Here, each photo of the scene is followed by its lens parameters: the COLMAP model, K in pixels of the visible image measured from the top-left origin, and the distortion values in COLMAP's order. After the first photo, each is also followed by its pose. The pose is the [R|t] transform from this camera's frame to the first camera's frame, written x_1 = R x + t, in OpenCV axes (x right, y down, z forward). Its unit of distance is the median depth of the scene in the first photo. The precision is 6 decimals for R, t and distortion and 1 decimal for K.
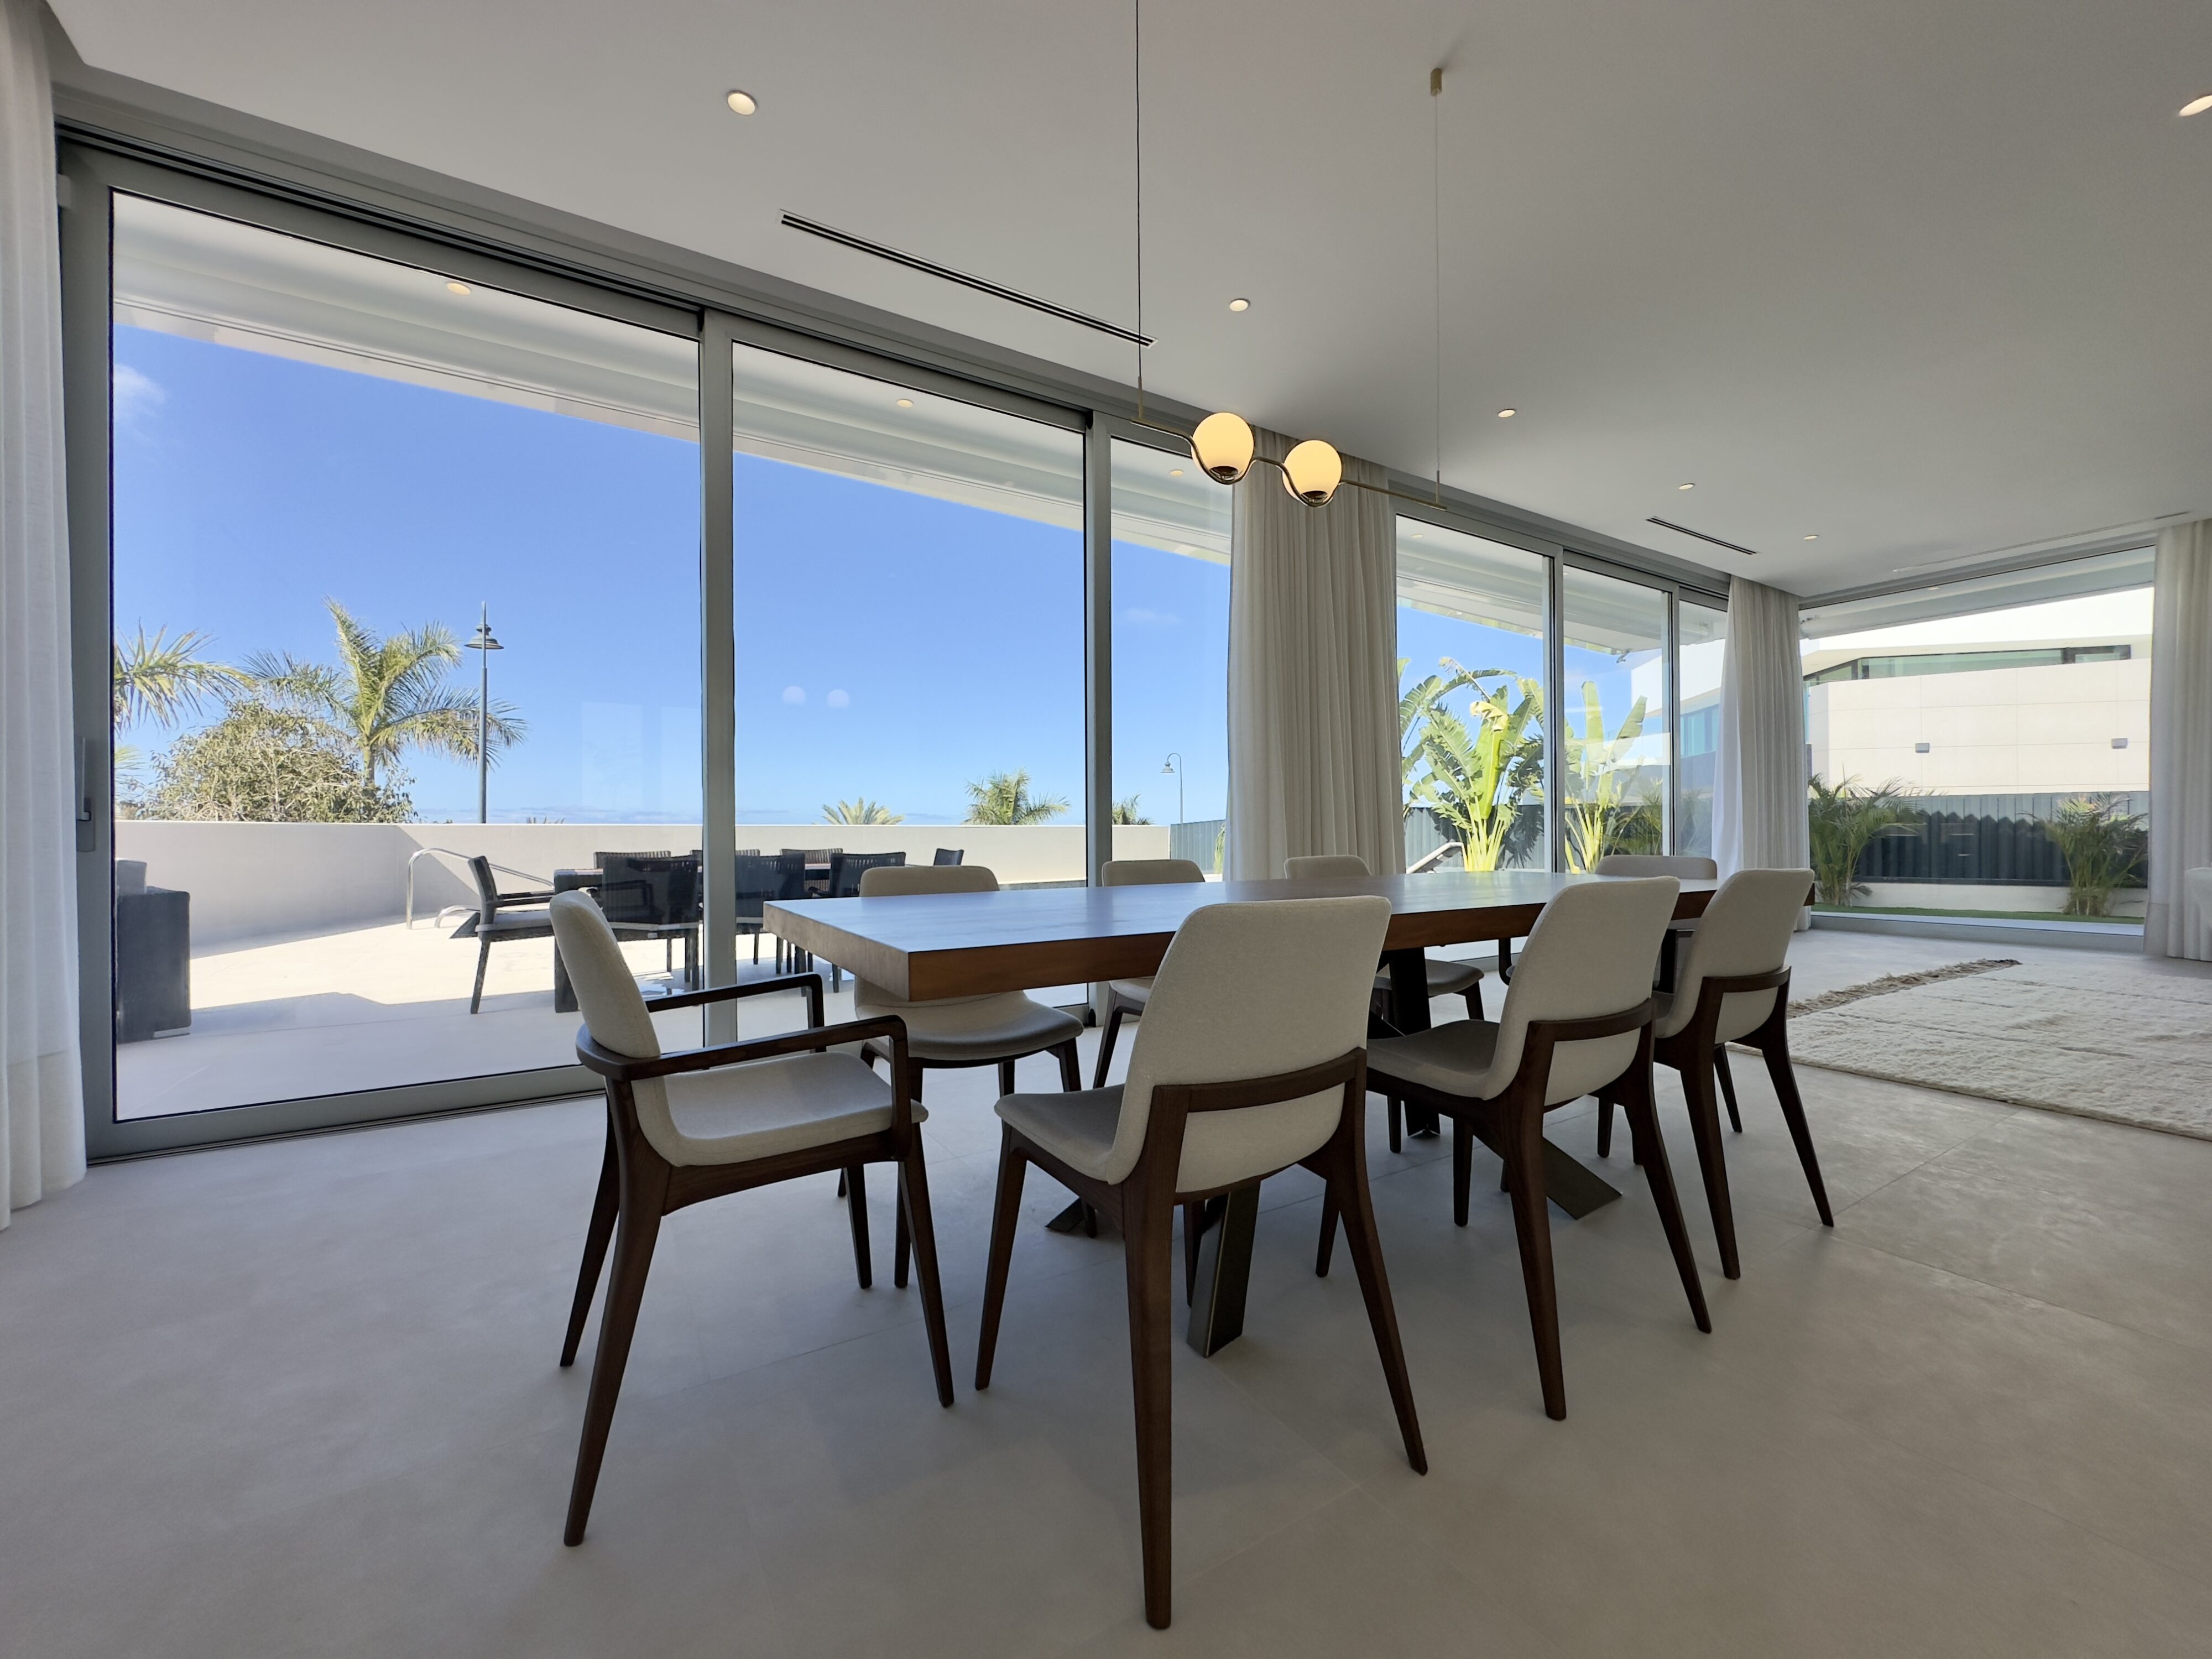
lens RADIAL K [[892.7, 0, 1108.5], [0, 892.7, 825.1], [0, 0, 1]] dist [-0.003530, 0.000271]
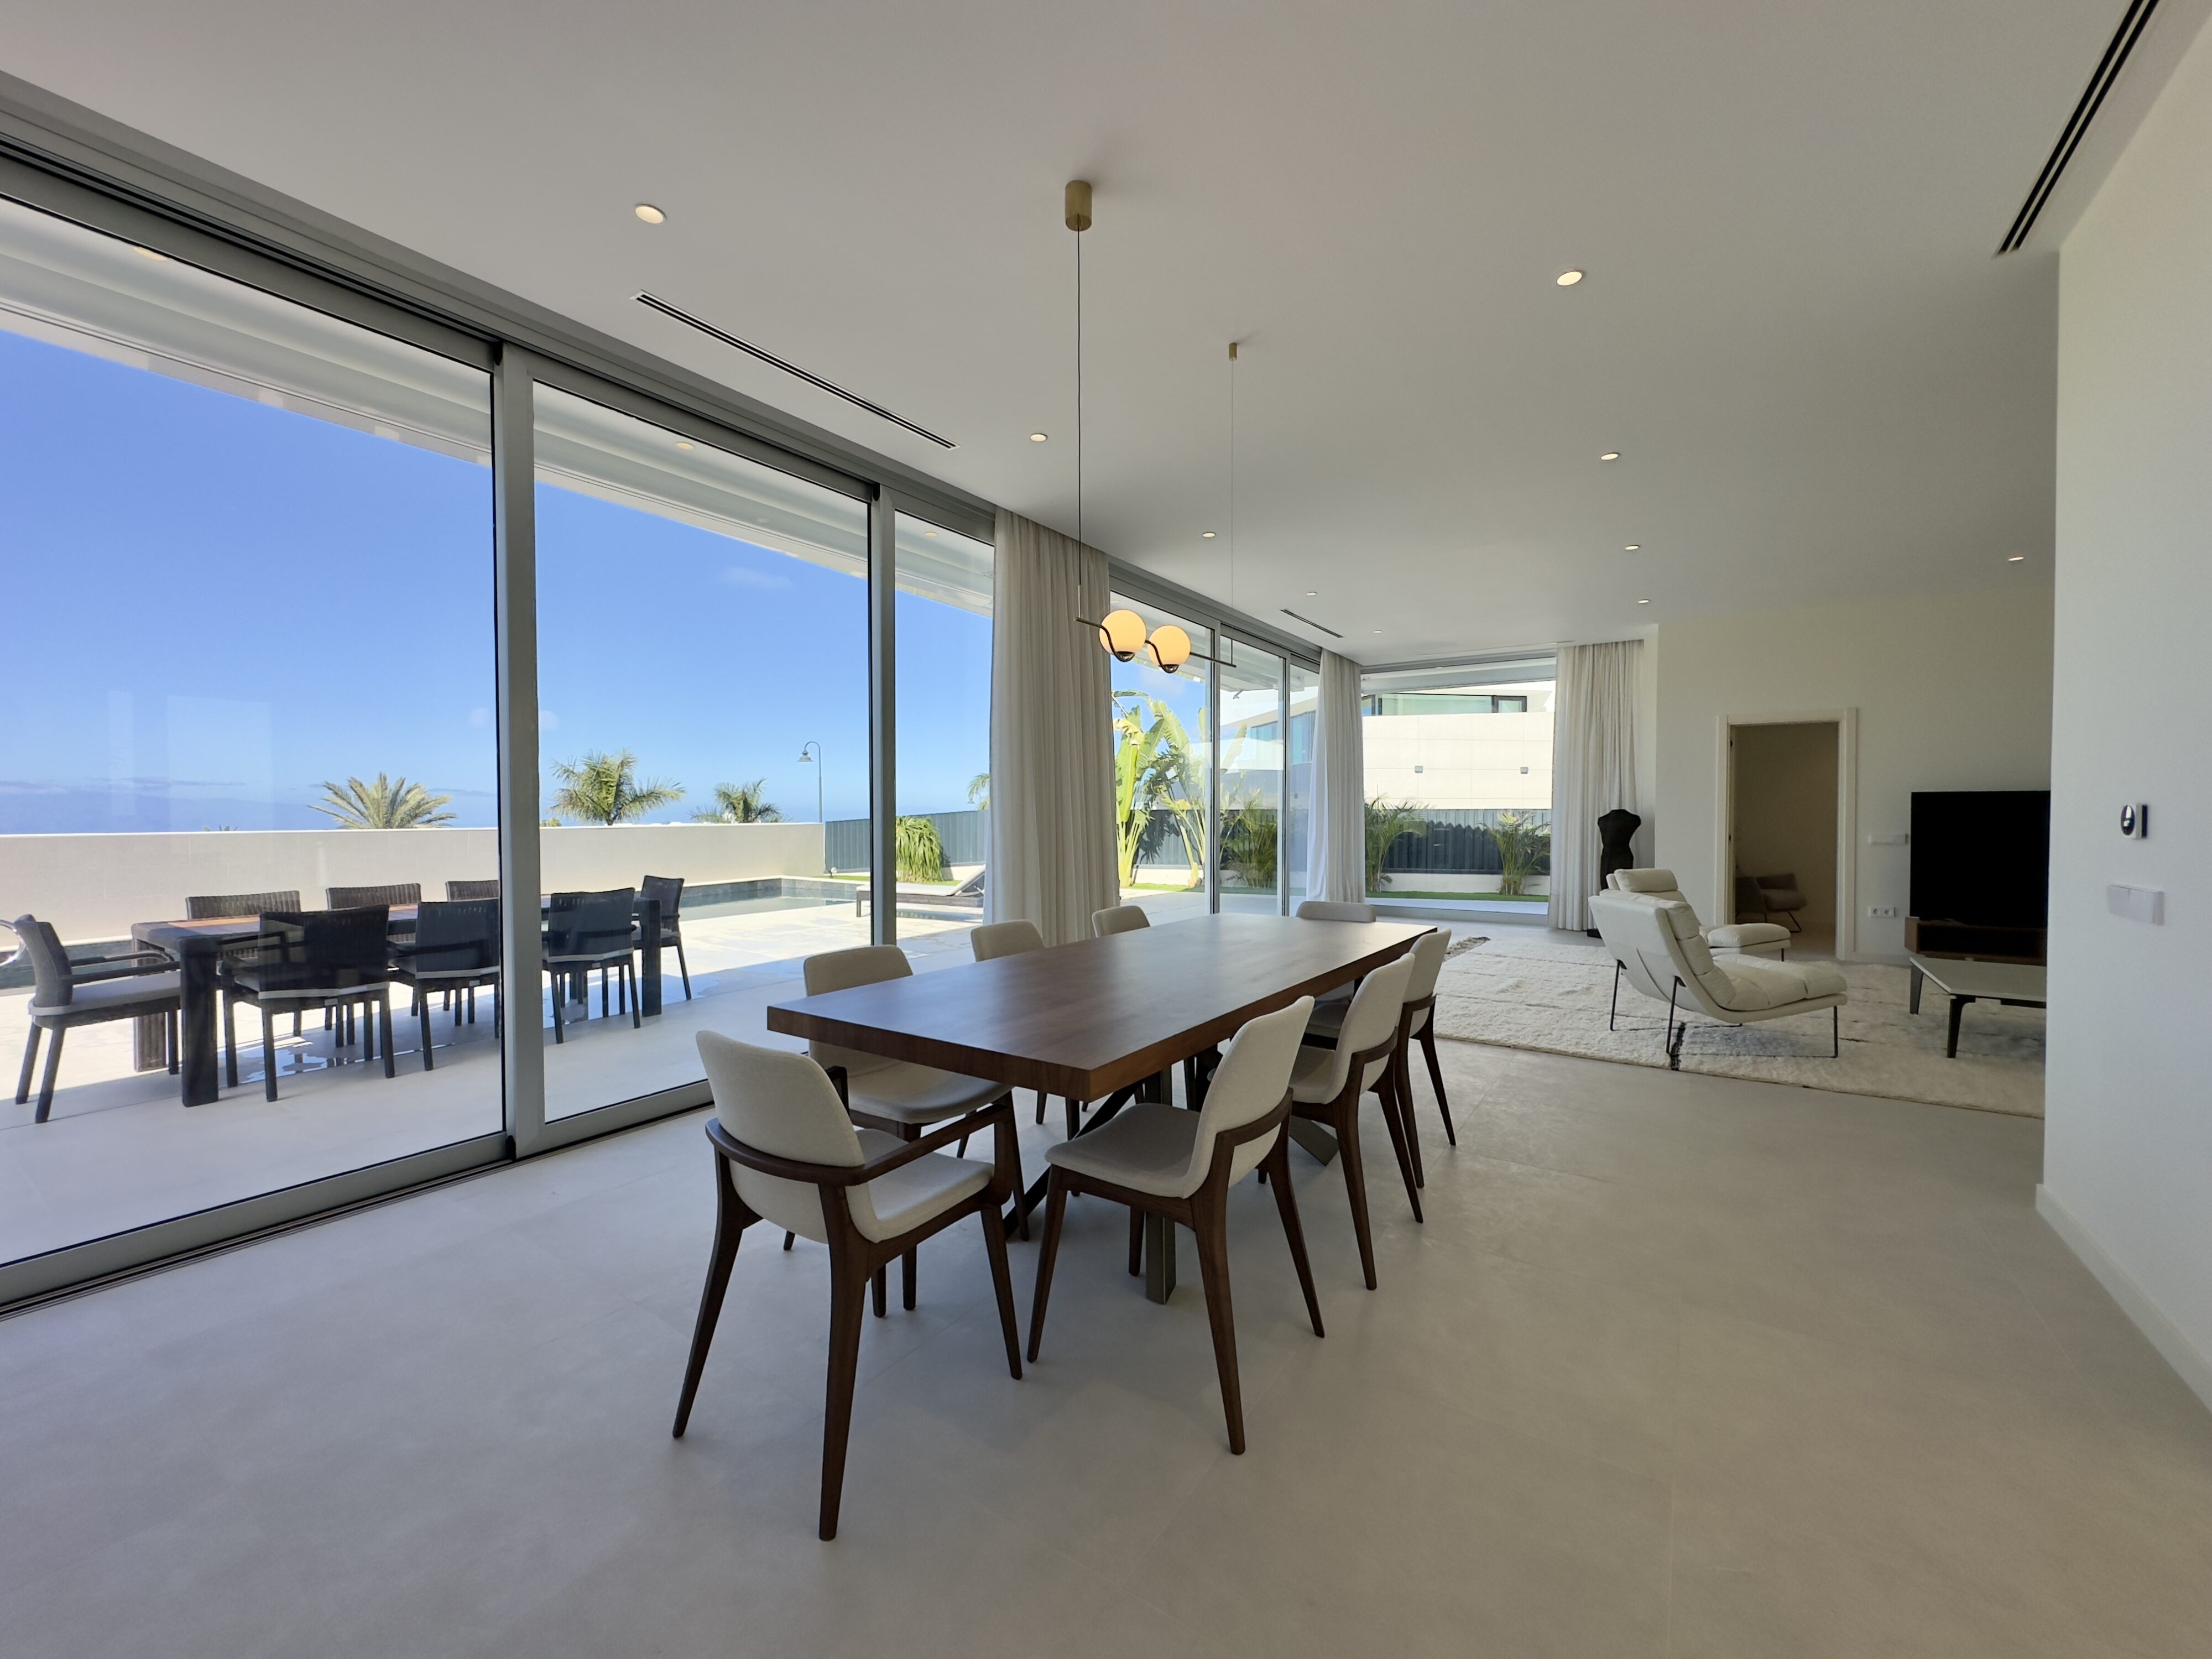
lens RADIAL K [[888.4, 0, 1113.4], [0, 888.4, 828.1], [0, 0, 1]] dist [-0.003641, 0.002311]
pose [[0.909086, -0.002480, 0.416602, -0.161210], [-0.007793, 0.999706, 0.022957, -0.060597], [-0.416536, -0.024116, 0.908799, -0.075770]]
